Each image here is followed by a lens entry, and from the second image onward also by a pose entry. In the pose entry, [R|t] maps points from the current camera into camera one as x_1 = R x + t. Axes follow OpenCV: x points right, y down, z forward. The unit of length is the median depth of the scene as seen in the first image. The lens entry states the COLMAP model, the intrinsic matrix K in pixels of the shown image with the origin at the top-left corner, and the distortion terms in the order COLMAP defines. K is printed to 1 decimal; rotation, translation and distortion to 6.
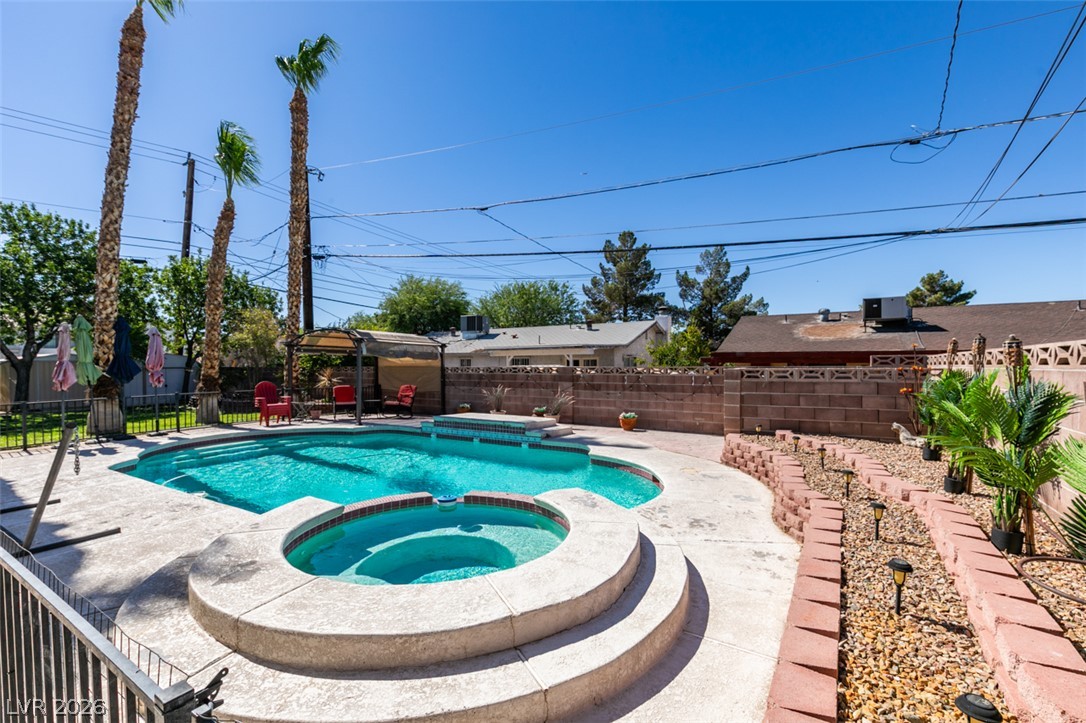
lens RADIAL K [[485.0, 0, 539.8], [0, 485.0, 364.8], [0, 0, 1]] dist [-0.000151, 0.000575]
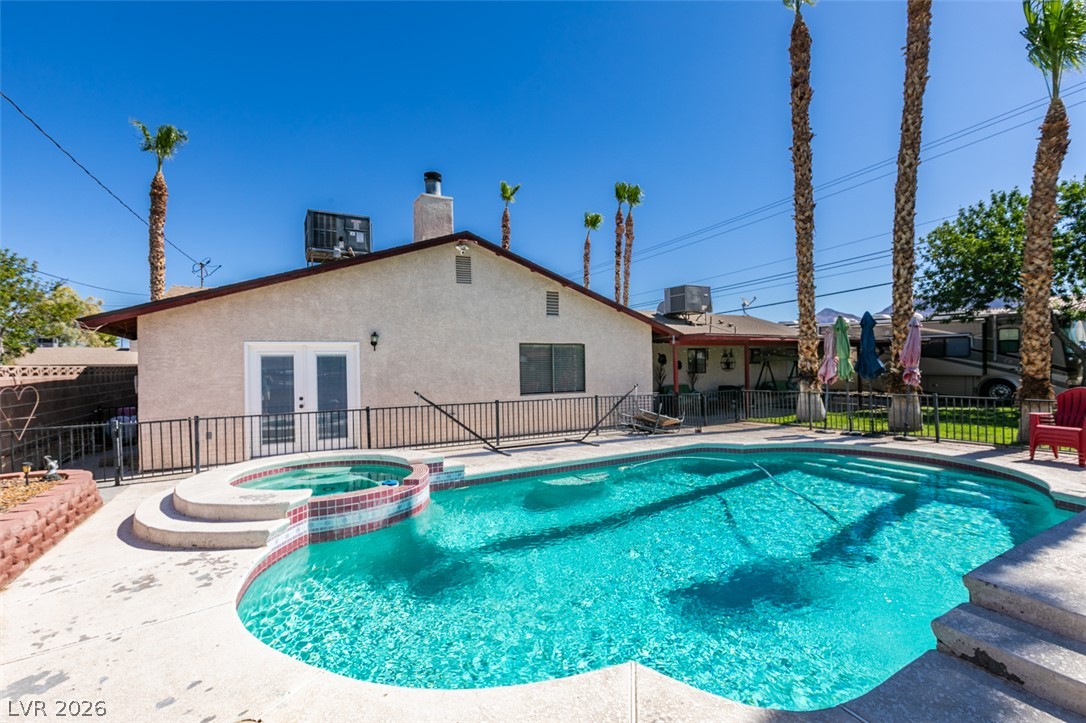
lens RADIAL K [[485.0, 0, 540.7], [0, 485.0, 363.0], [0, 0, 1]] dist [-0.000151, 0.000575]
pose [[-0.475108, 0.010788, -0.879861, 0.251361], [0.014819, 0.999881, 0.004258, -0.007623], [0.879803, -0.011016, -0.475211, 0.691861]]
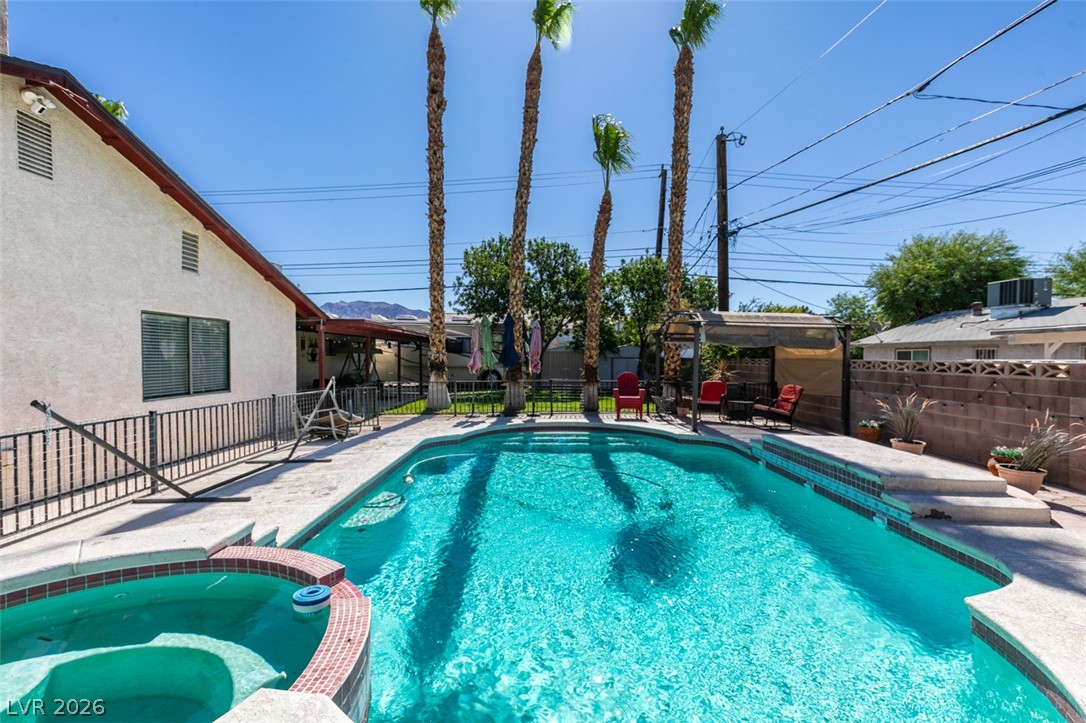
lens RADIAL K [[485.0, 0, 541.1], [0, 485.0, 364.1], [0, 0, 1]] dist [-0.000151, 0.000575]
pose [[0.534890, 0.021651, -0.844644, 0.148221], [-0.009690, 0.999763, 0.019491, 0.001032], [0.844866, -0.002241, 0.534973, 0.336005]]
